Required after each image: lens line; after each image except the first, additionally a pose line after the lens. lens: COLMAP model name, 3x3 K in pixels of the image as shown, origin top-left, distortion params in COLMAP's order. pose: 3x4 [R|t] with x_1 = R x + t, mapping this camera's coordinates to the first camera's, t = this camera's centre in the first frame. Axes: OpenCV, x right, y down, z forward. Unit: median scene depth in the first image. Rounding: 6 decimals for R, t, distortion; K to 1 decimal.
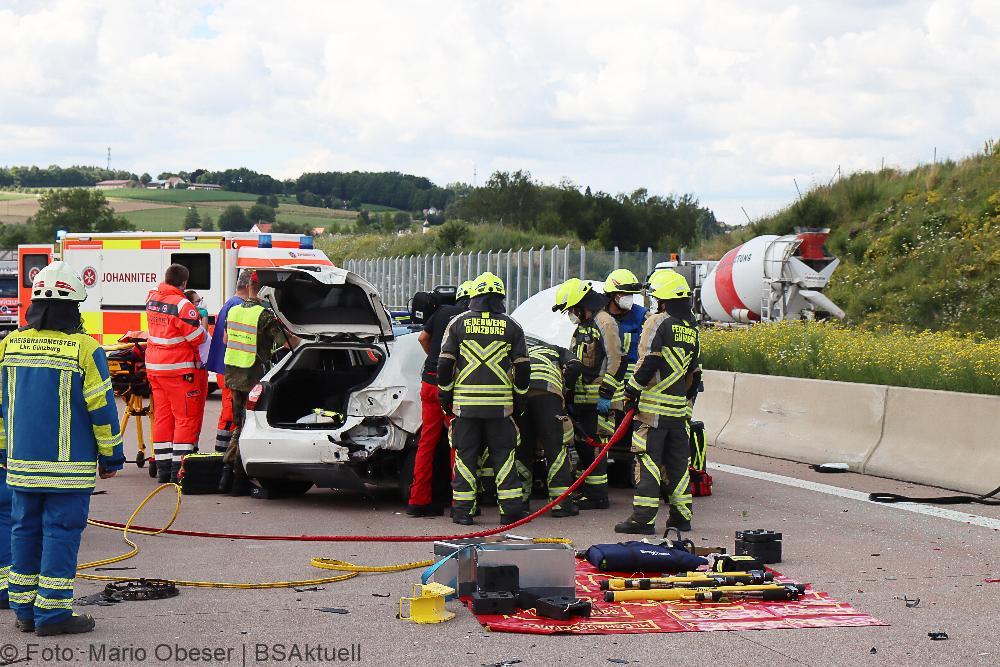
lens RADIAL K [[1872.4, 0, 500.0], [0, 1872.4, 333.5], [0, 0, 1]] dist [0.001200, -0.082603]
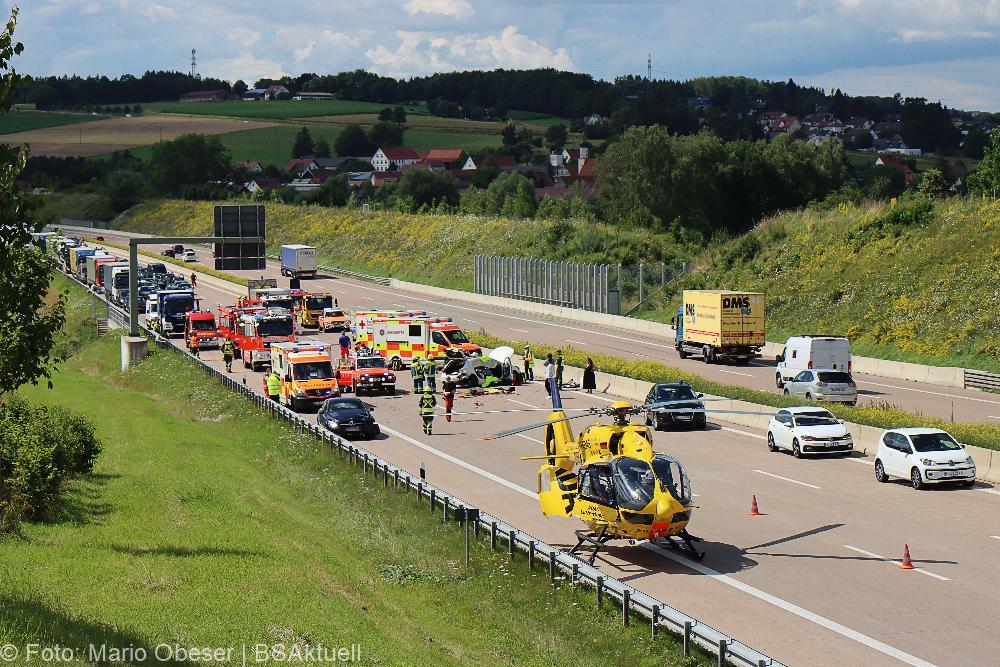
lens RADIAL K [[2524.0, 0, 468.4], [0, 2524.0, 334.3], [0, 0, 1]] dist [0.006193, 0.081301]
pose [[0.995194, -0.027678, -0.093931, 0.130052], [0.030356, 0.999169, 0.027194, -0.054901], [0.093101, -0.029915, 0.995207, -1.286502]]
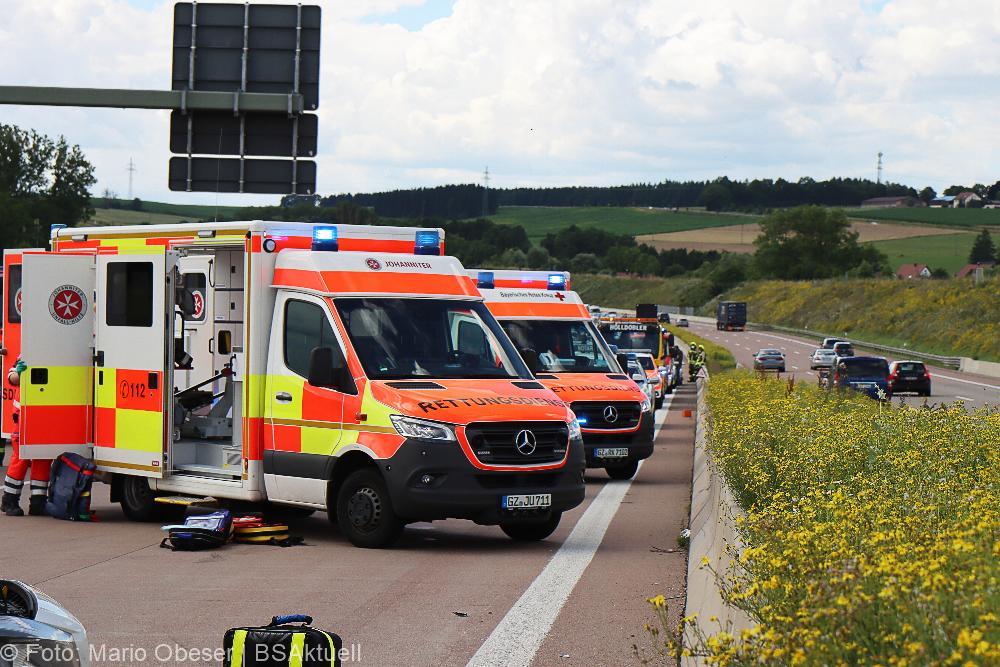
lens RADIAL K [[2524.0, 0, 468.4], [0, 2524.0, 334.3], [0, 0, 1]] dist [0.006193, 0.081301]
pose [[0.931847, 0.011769, -0.362661, 0.066067], [-0.021749, 0.999488, -0.023449, -0.002229], [0.362200, 0.029738, 0.931626, 0.130253]]
